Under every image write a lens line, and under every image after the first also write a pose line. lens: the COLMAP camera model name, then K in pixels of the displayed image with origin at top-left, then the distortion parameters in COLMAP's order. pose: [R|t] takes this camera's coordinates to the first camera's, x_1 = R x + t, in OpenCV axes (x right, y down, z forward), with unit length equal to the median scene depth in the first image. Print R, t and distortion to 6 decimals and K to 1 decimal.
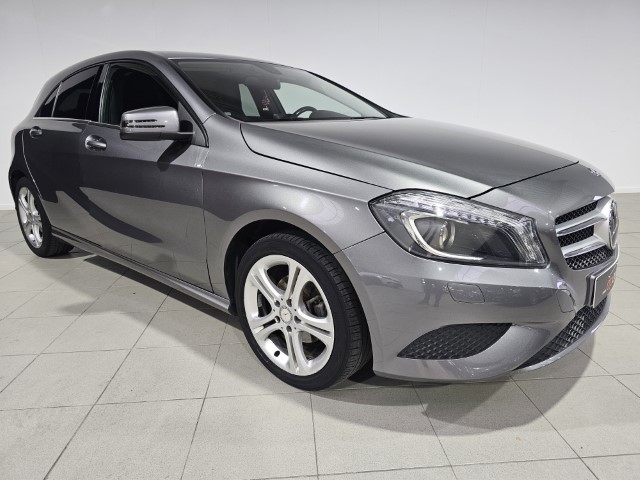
lens RADIAL K [[442.2, 0, 314.1], [0, 442.2, 239.0], [0, 0, 1]] dist [0.020038, -0.001480]
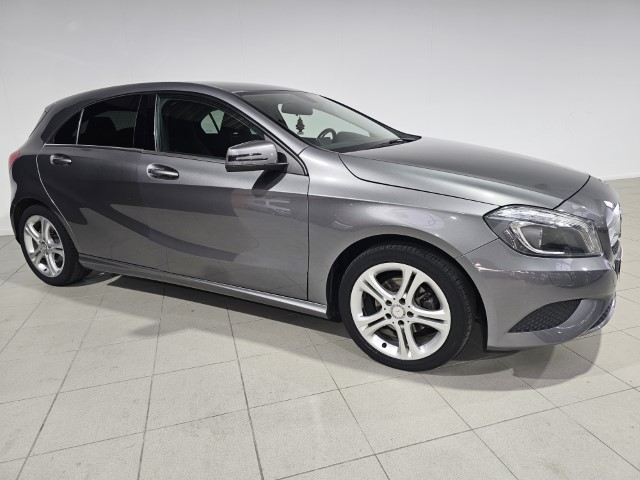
lens RADIAL K [[442.2, 0, 314.1], [0, 442.2, 239.0], [0, 0, 1]] dist [0.020038, -0.001480]
pose [[0.976452, -0.076255, 0.201810, -0.522364], [0.076818, 0.997032, 0.005054, -0.051555], [-0.201596, 0.010568, 0.979412, -0.147428]]
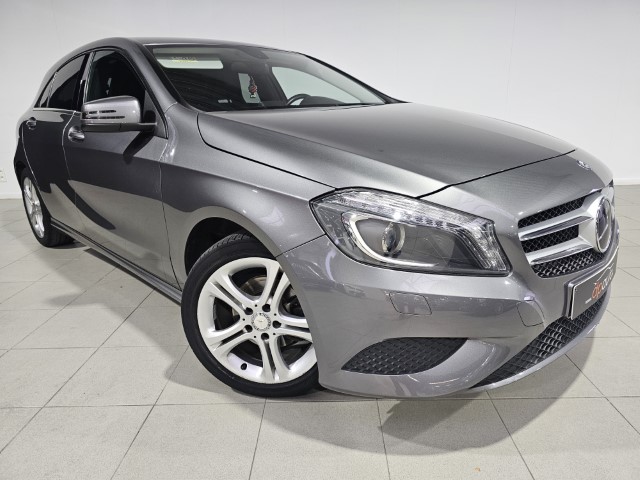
lens RADIAL K [[440.5, 0, 320.0], [0, 440.5, 240.0], [0, 0, 1]] dist [0.022273, -0.000954]
pose [[0.997287, 0.008237, -0.073156, 0.175240], [-0.005629, 0.999343, 0.035793, -0.029948], [0.073403, -0.035284, 0.996678, 0.079428]]
